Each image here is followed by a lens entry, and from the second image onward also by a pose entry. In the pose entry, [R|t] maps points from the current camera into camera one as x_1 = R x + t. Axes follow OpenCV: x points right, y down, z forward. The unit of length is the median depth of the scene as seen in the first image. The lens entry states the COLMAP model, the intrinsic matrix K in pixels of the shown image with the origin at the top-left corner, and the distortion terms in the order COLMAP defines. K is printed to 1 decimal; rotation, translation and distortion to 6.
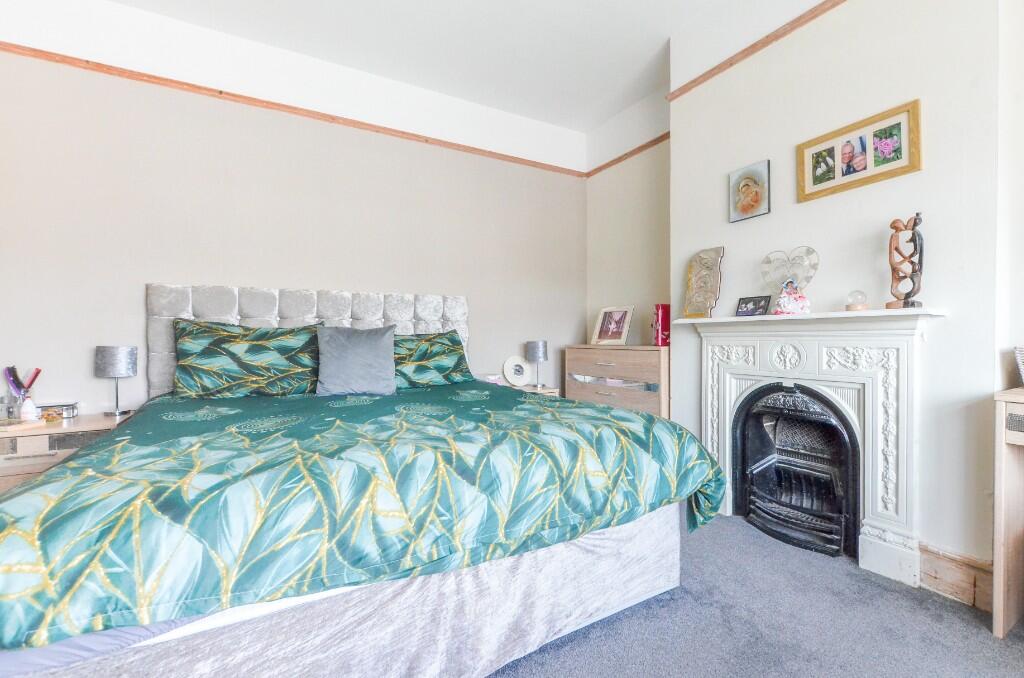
lens RADIAL K [[444.1, 0, 515.3], [0, 444.1, 345.3], [0, 0, 1]] dist [0.000999, -0.002290]
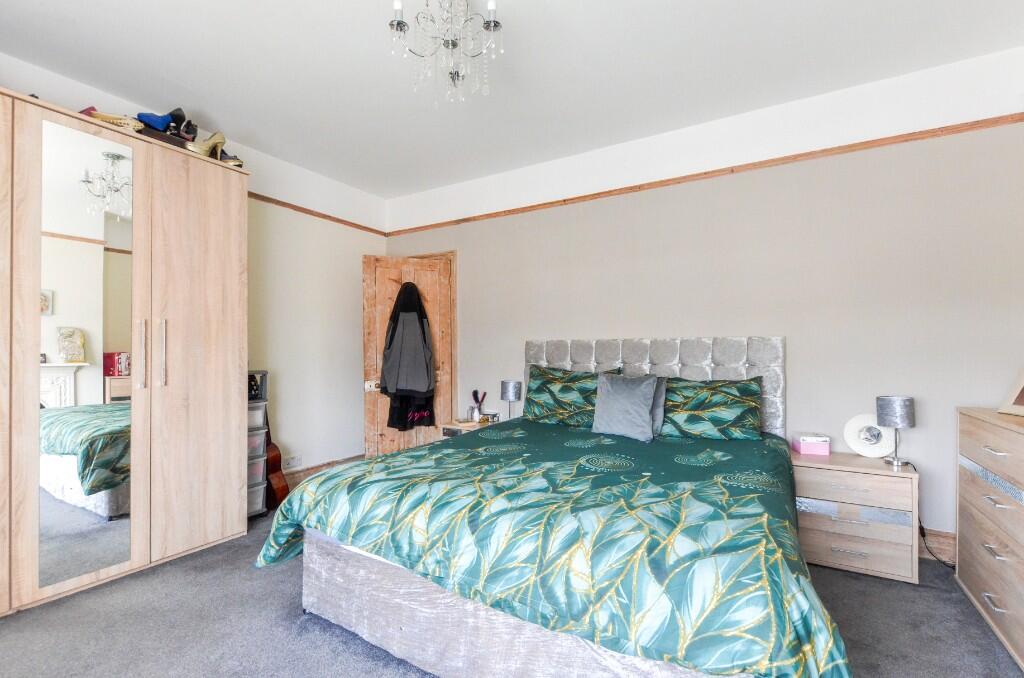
lens RADIAL K [[444.1, 0, 530.0], [0, 444.1, 345.5], [0, 0, 1]] dist [0.000999, -0.002290]
pose [[0.502091, -0.008017, -0.864777, 0.766496], [-0.017057, 0.999671, -0.019170, -0.141026], [0.864646, 0.024376, 0.501789, 0.351700]]
